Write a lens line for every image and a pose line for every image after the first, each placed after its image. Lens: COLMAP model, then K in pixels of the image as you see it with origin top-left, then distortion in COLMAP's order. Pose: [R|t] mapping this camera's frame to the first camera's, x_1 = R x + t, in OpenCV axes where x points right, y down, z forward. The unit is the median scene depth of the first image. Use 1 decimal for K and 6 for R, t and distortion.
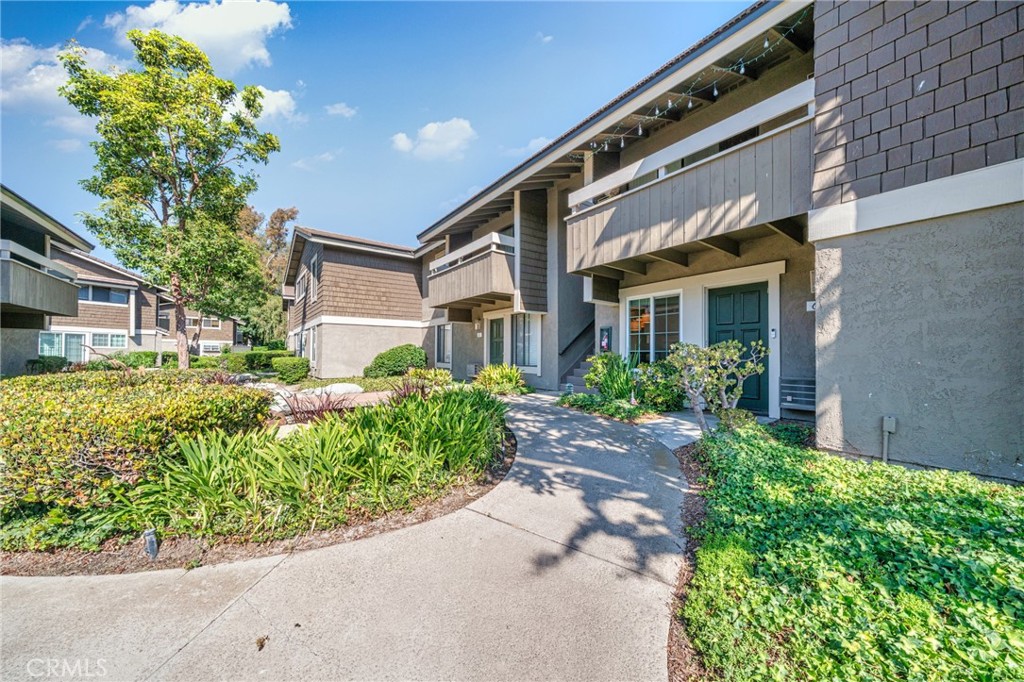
lens RADIAL K [[354.0, 0, 503.7], [0, 354.0, 351.9], [0, 0, 1]] dist [-0.001447, -0.000081]
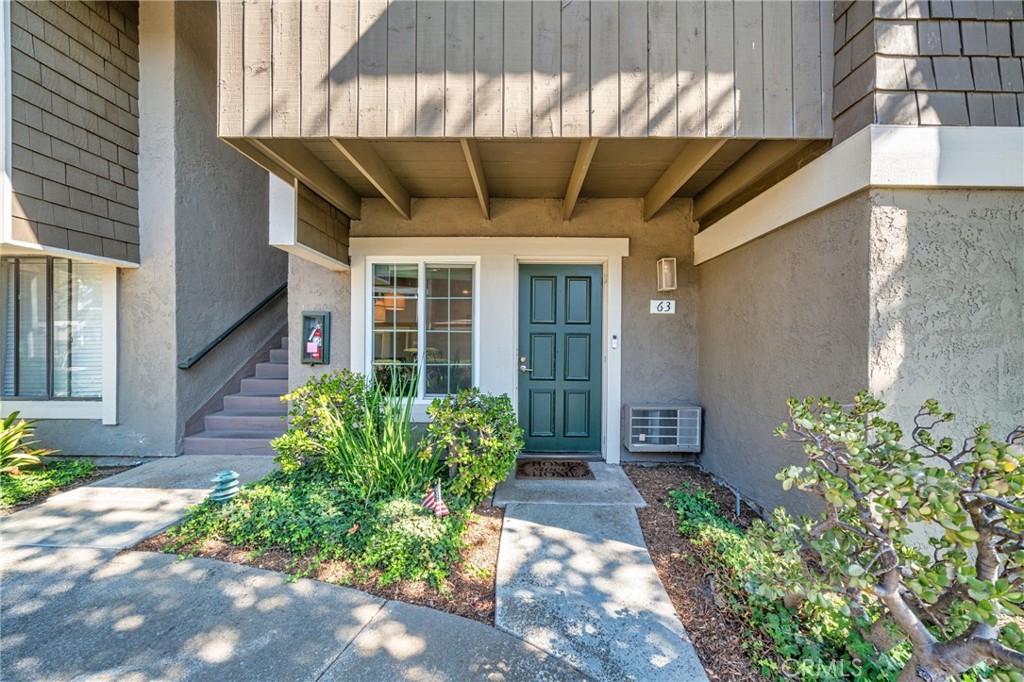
lens RADIAL K [[353.5, 0, 531.1], [0, 353.5, 343.6], [0, 0, 1]] dist [-0.005721, -0.000008]
pose [[0.587179, -0.004158, 0.809447, 0.105088], [-0.011002, 0.999853, 0.013117, -0.053428], [-0.809382, -0.016608, 0.587047, 0.692595]]
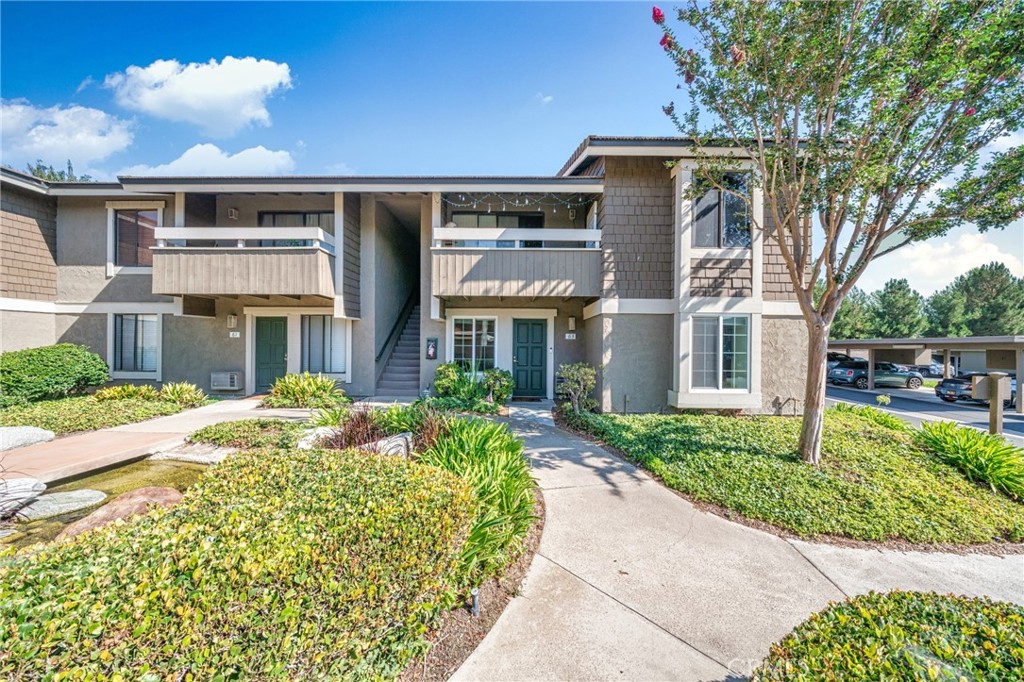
lens RADIAL K [[348.3, 0, 510.5], [0, 348.3, 344.9], [0, 0, 1]] dist [-0.001766, -0.000150]
pose [[0.609431, -0.001058, 0.792839, -0.672094], [-0.012608, 0.999860, 0.011025, -0.090573], [-0.792739, -0.016715, 0.609332, 0.116129]]
